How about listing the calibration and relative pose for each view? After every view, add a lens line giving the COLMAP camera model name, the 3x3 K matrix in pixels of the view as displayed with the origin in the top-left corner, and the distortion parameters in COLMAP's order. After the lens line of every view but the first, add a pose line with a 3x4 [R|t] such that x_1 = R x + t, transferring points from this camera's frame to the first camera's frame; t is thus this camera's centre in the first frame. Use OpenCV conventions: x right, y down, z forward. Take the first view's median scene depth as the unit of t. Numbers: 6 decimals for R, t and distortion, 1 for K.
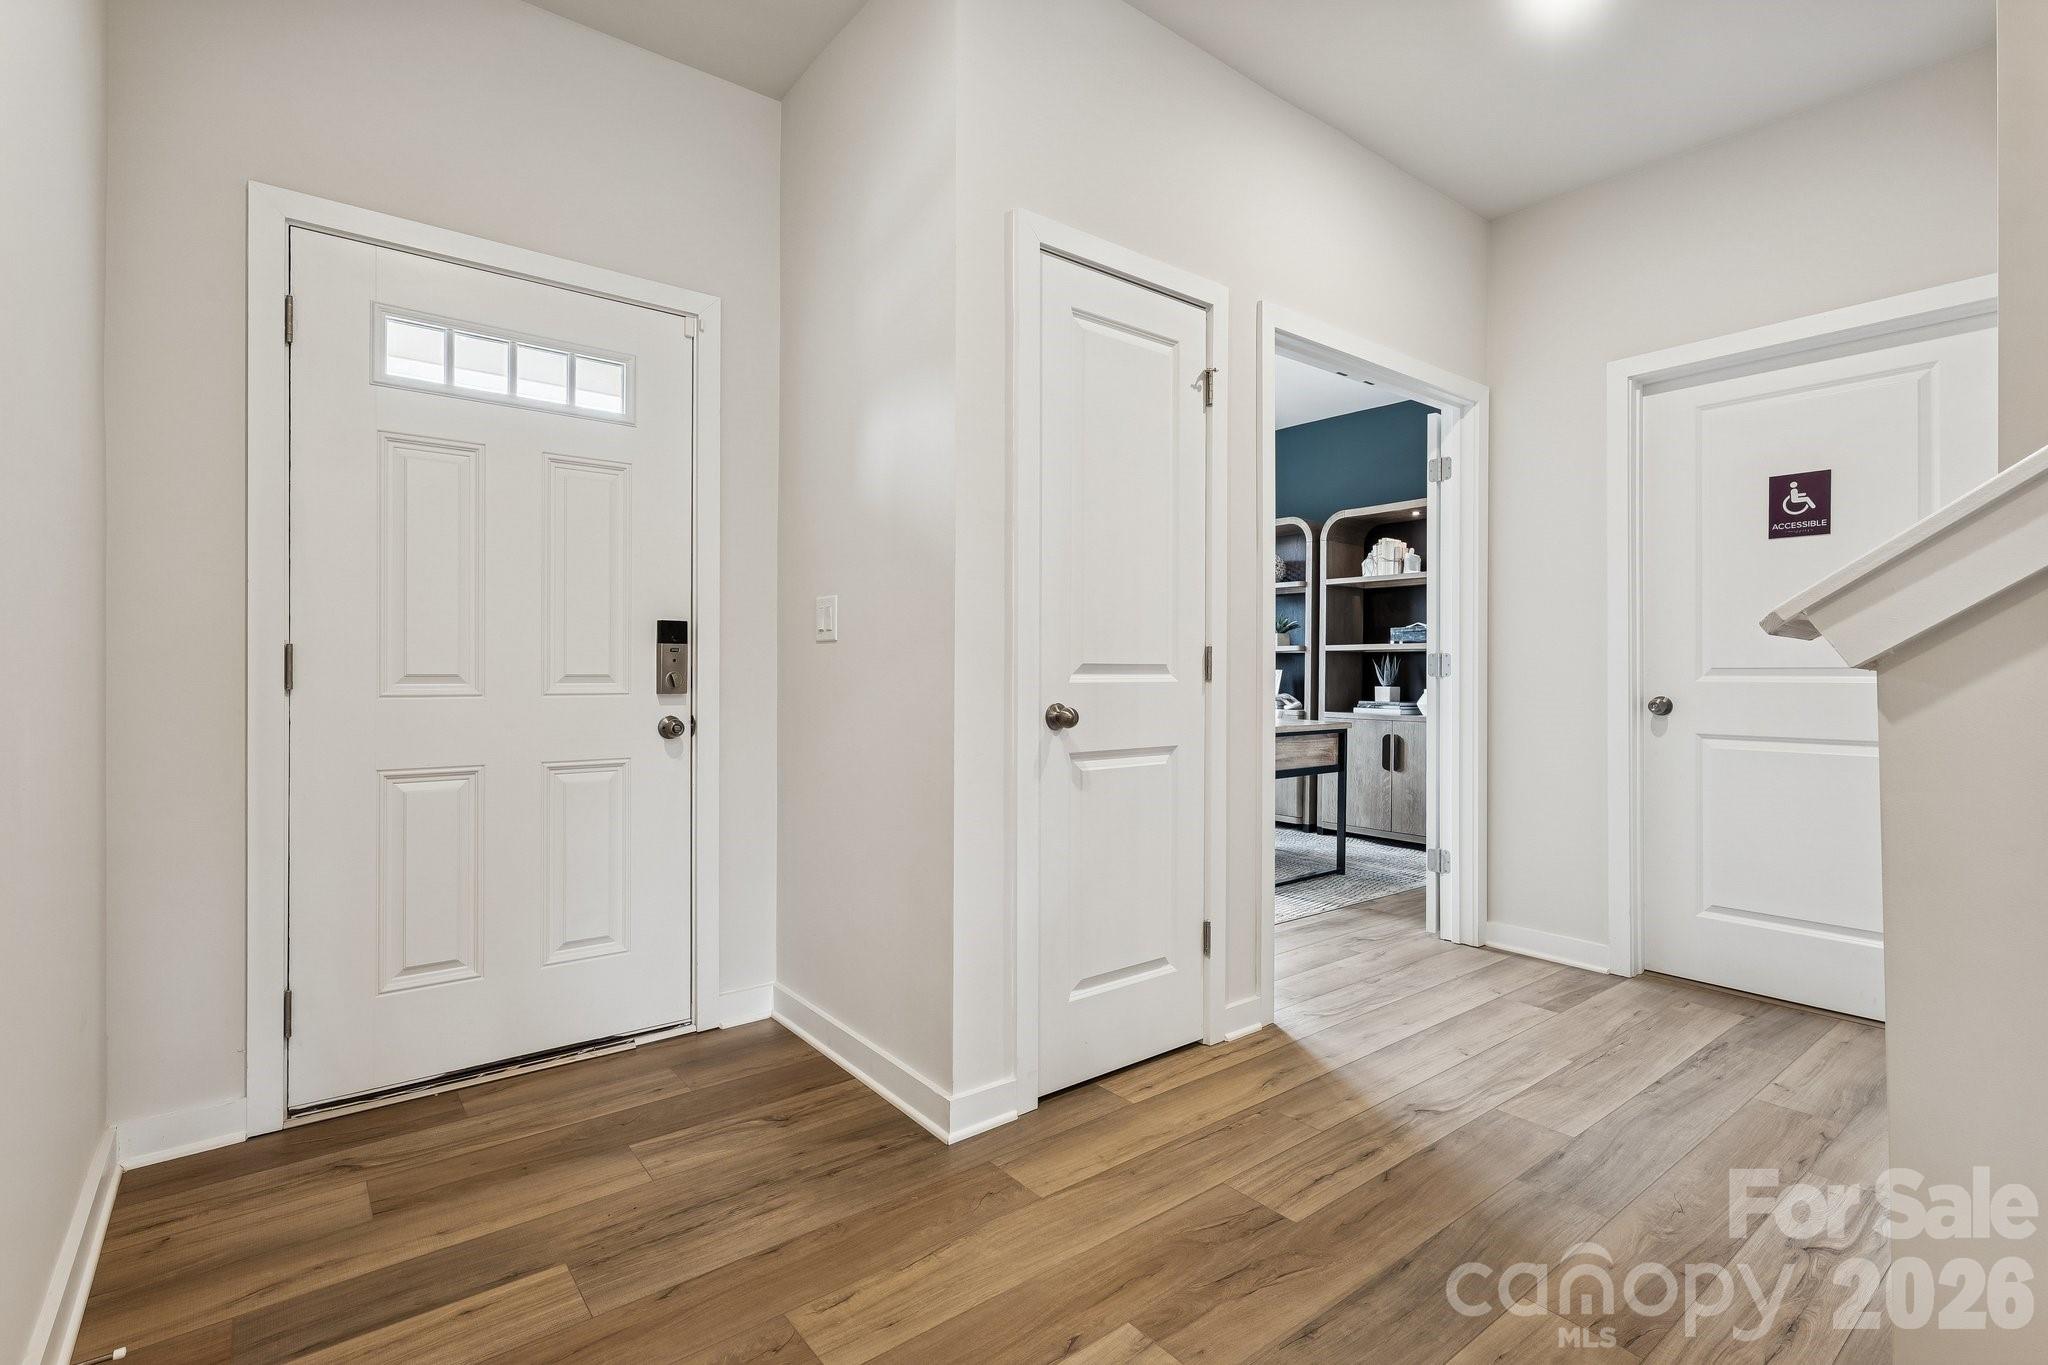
lens RADIAL K [[953.1, 0, 1027.5], [0, 953.1, 683.2], [0, 0, 1]] dist [0.002760, 0.000168]
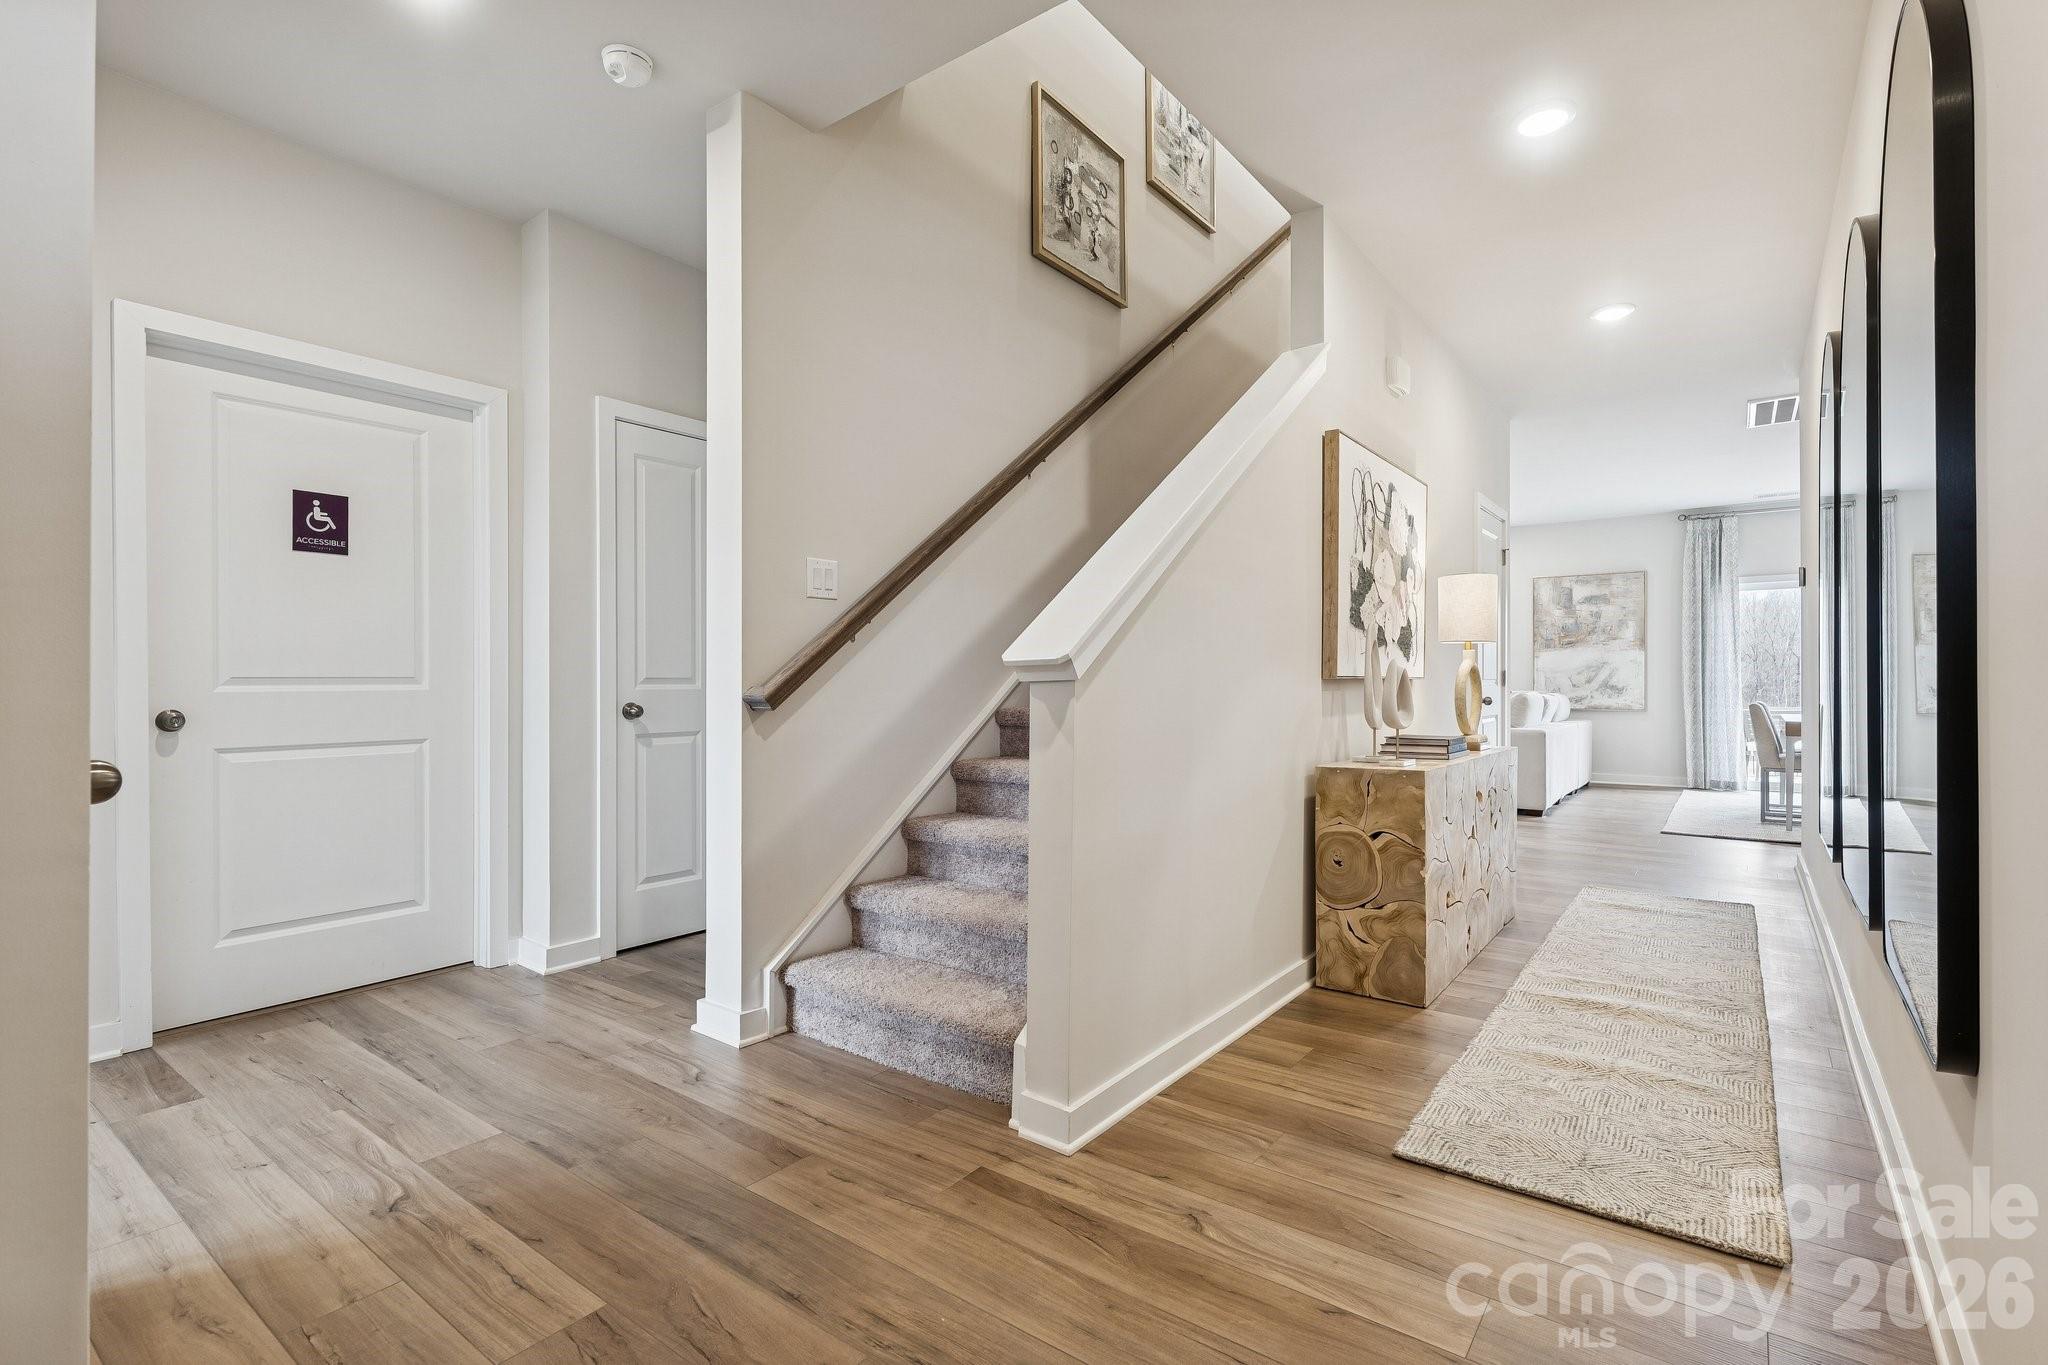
lens RADIAL K [[953.1, 0, 1027.5], [0, 953.1, 683.2], [0, 0, 1]] dist [0.002760, 0.000168]
pose [[-0.254574, -0.007497, 0.967024, -0.463196], [0.014666, 0.999825, 0.011612, -0.011457], [-0.966942, 0.017138, -0.254419, 0.576578]]
